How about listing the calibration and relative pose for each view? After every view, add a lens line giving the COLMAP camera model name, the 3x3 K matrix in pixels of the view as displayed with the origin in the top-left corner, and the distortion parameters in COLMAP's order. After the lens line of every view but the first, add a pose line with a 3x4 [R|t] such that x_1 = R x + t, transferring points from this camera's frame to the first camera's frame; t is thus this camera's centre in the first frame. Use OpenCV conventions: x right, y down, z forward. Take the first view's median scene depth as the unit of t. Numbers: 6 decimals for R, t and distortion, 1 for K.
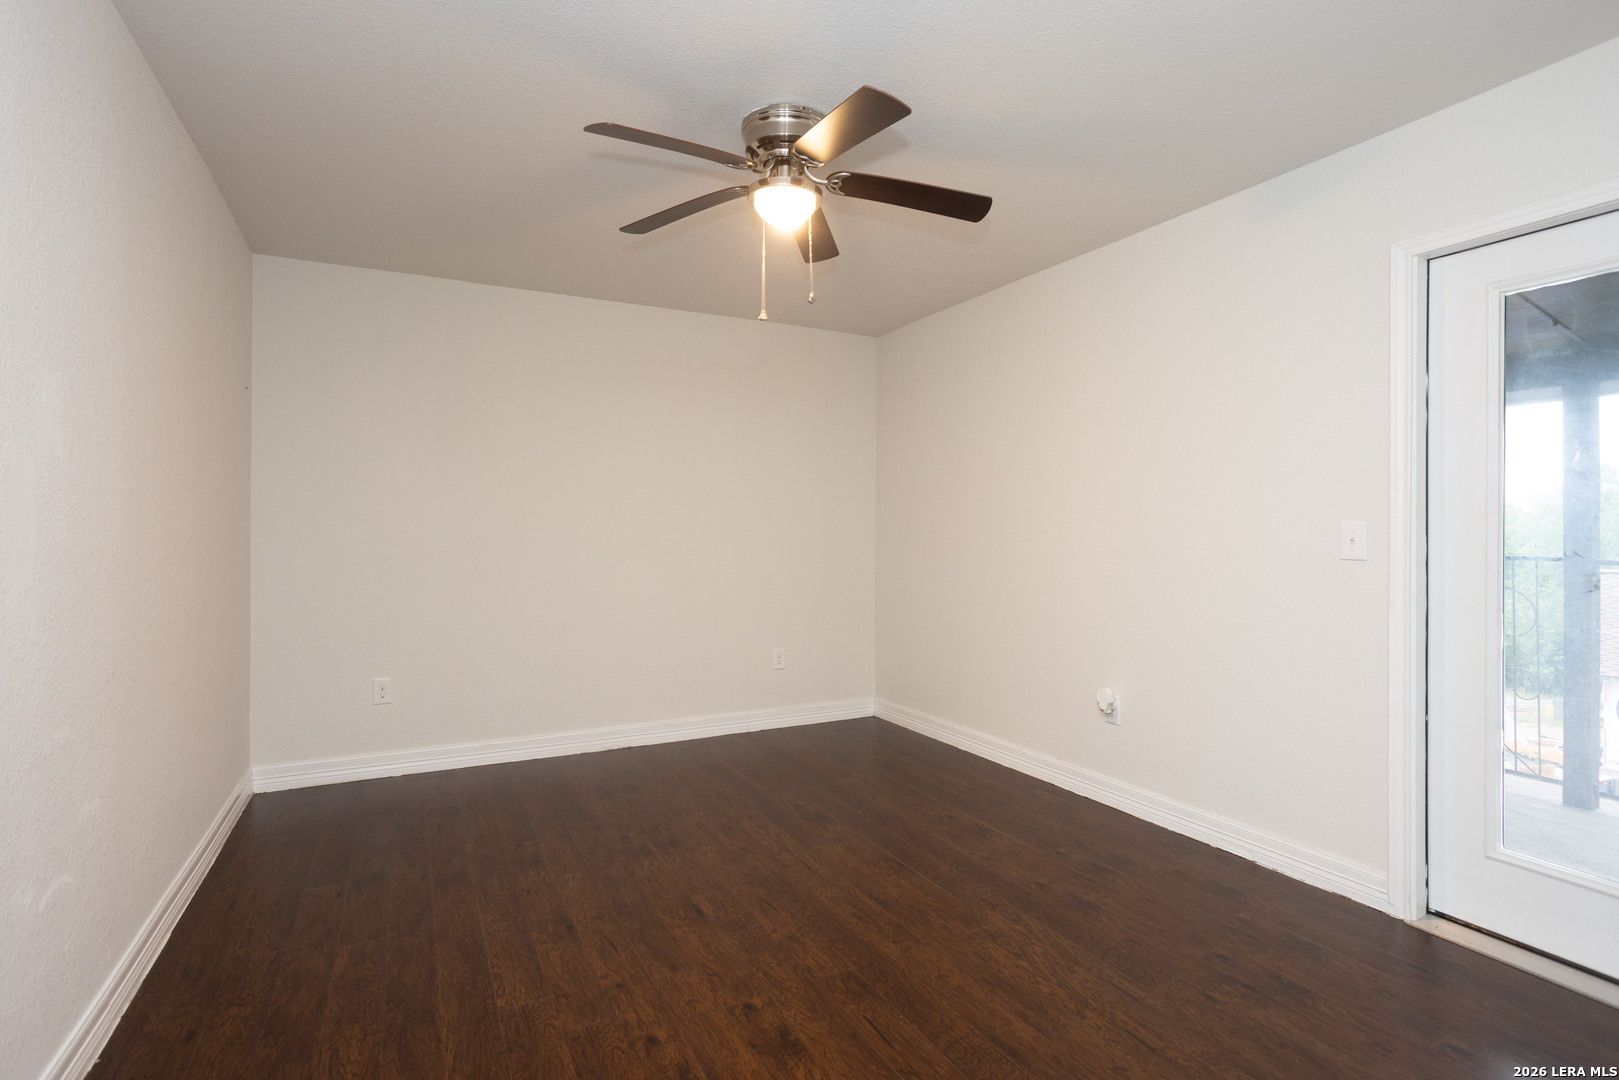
lens RADIAL K [[783.3, 0, 808.7], [0, 783.3, 540.7], [0, 0, 1]] dist [0.004862, 0.001616]
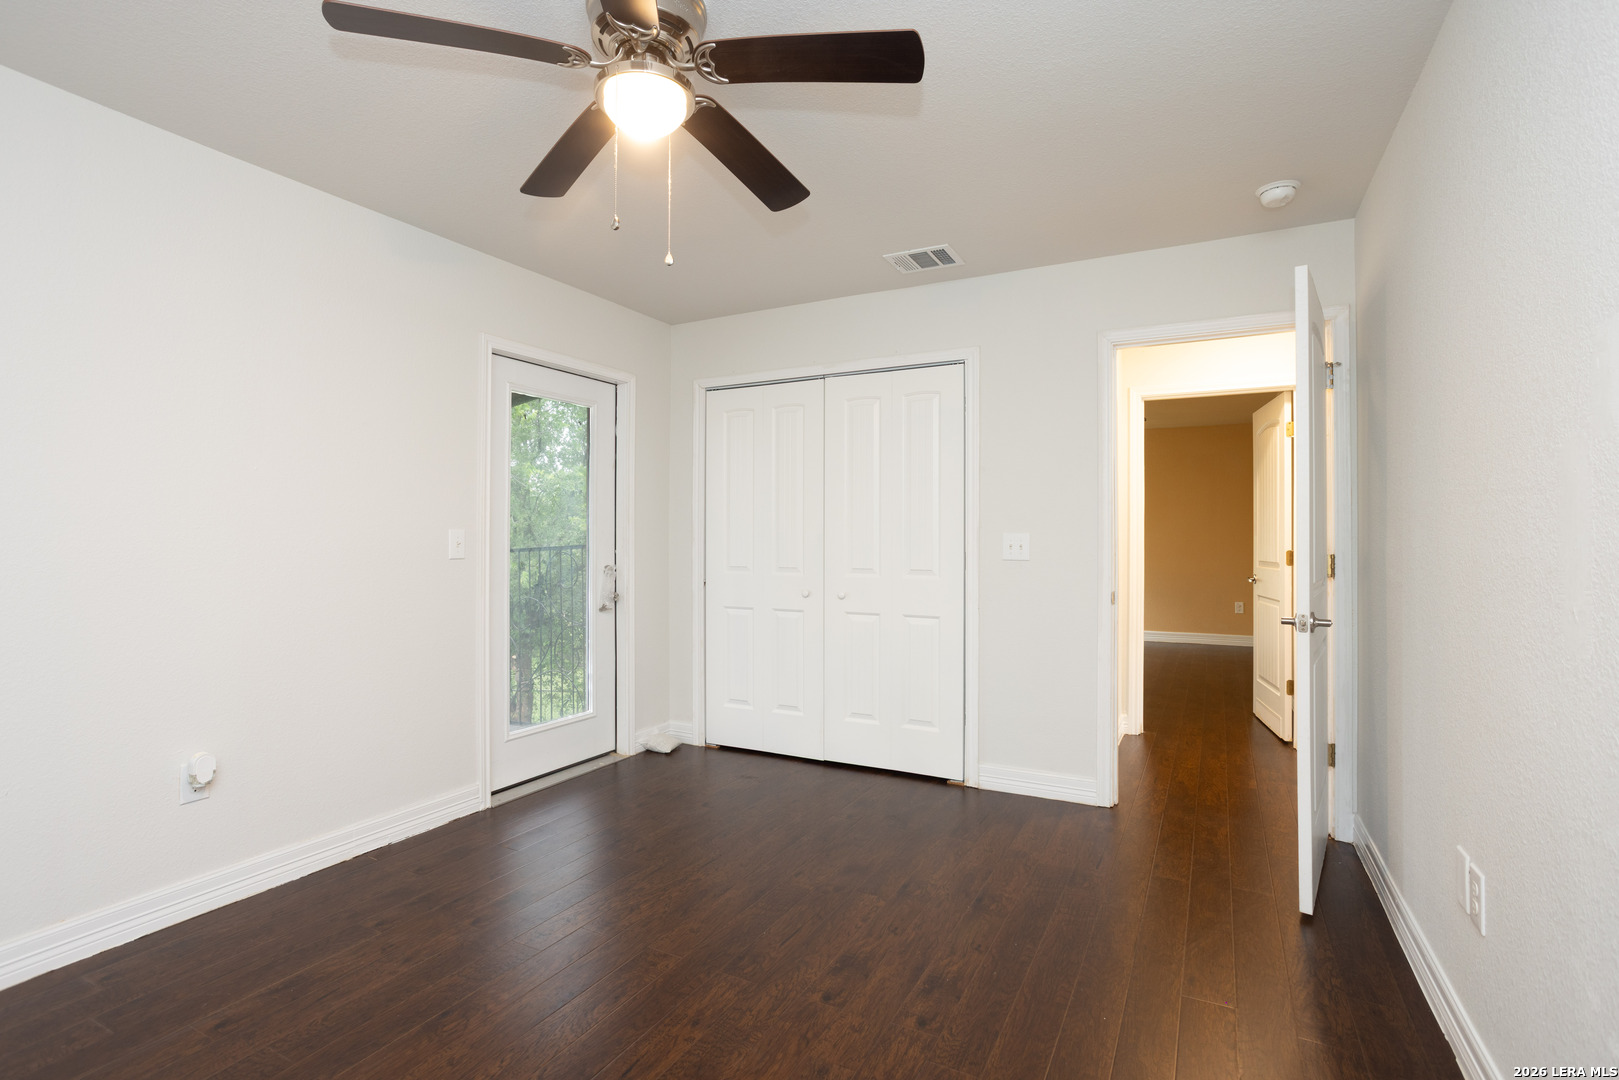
lens RADIAL K [[783.3, 0, 811.8], [0, 783.3, 538.1], [0, 0, 1]] dist [0.004862, 0.001616]
pose [[-0.571556, 0.000018, 0.820563, -0.857016], [0.008725, 0.999944, 0.006055, -0.015880], [-0.820516, 0.010621, -0.571524, 1.504623]]
